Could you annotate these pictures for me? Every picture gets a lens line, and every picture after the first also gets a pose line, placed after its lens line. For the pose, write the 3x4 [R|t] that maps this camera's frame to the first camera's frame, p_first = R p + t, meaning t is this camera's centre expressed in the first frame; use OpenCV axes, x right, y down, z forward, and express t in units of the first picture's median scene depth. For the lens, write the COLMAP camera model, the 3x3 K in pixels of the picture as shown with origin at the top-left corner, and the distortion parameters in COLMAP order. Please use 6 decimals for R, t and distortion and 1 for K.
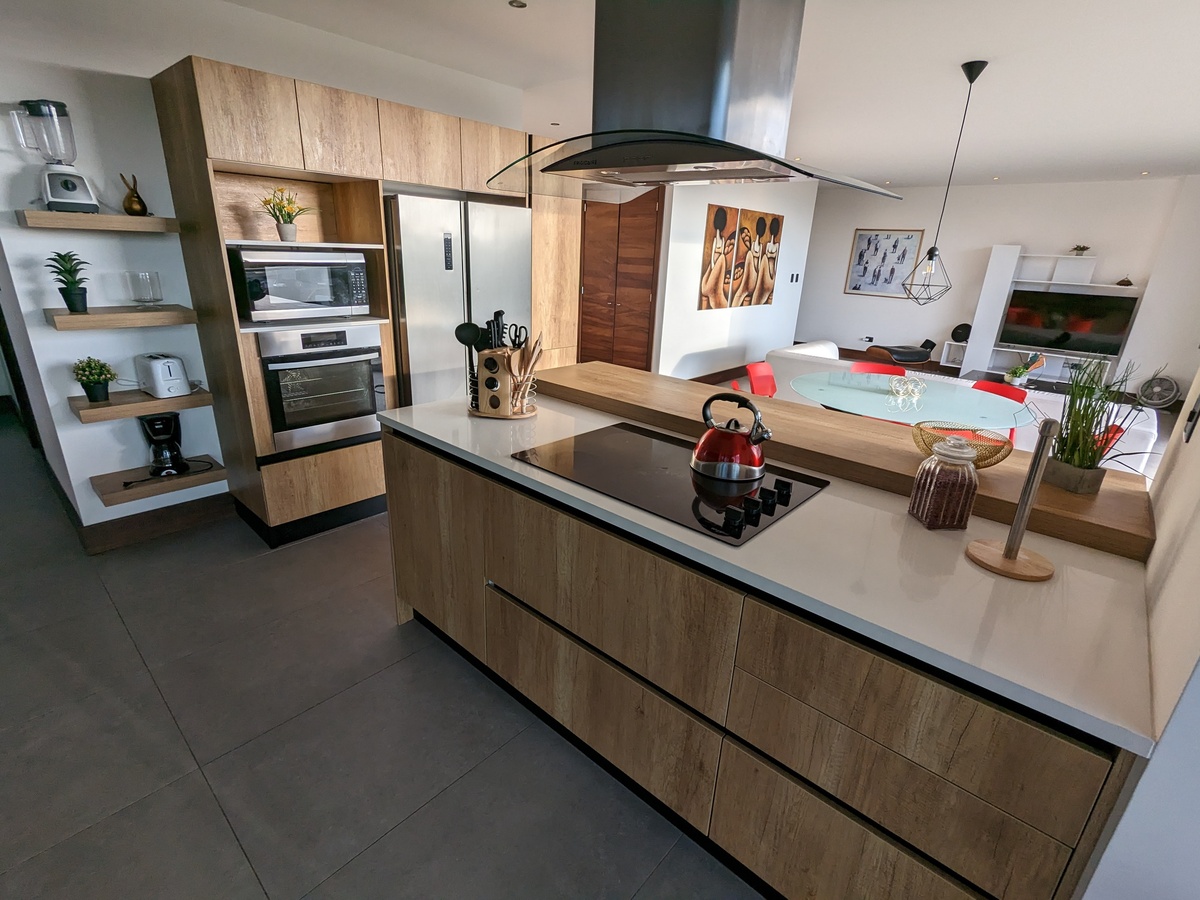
lens RADIAL K [[566.1, 0, 601.2], [0, 566.1, 451.3], [0, 0, 1]] dist [-0.001835, -0.000298]
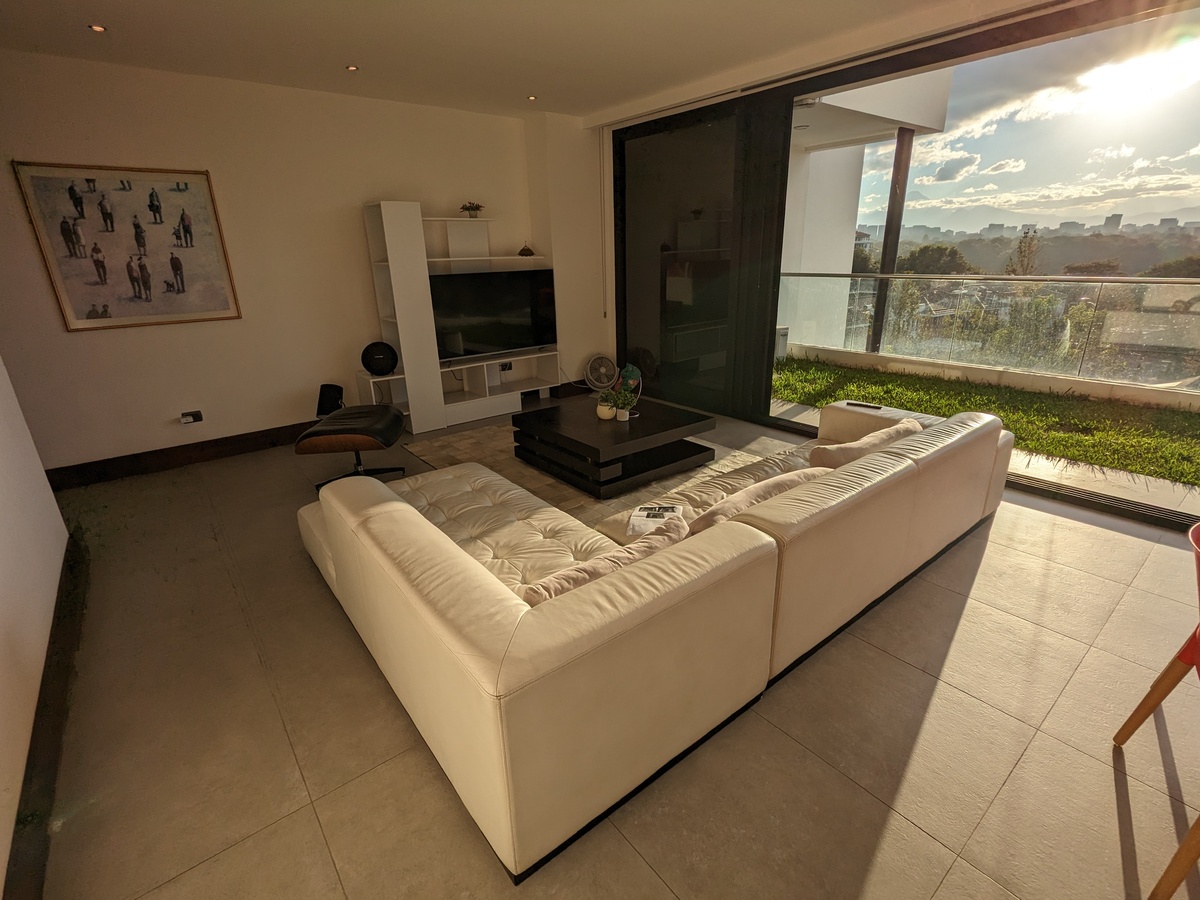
lens RADIAL K [[566.1, 0, 599.8], [0, 566.1, 450.6], [0, 0, 1]] dist [-0.001835, -0.000298]
pose [[0.167072, -0.368721, 0.914402, 0.130782], [0.367286, 0.883959, 0.289338, -0.237210], [-0.914980, 0.287507, 0.283111, 0.741574]]
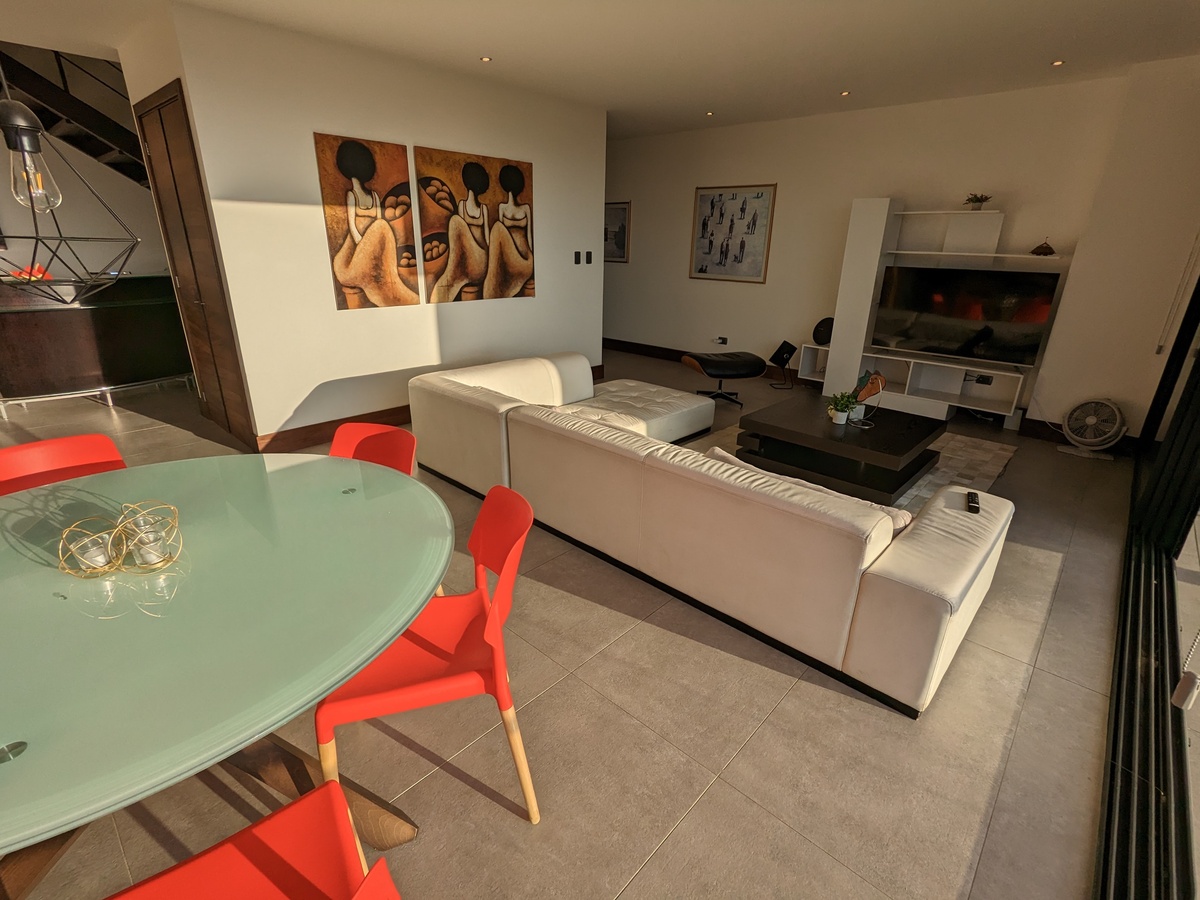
lens RADIAL K [[566.1, 0, 606.2], [0, 566.1, 449.9], [0, 0, 1]] dist [-0.001835, -0.000298]
pose [[0.999654, -0.017298, -0.019816, 0.429752], [0.017543, 0.999771, 0.012268, -0.087654], [0.019599, -0.012612, 0.999728, 0.341072]]
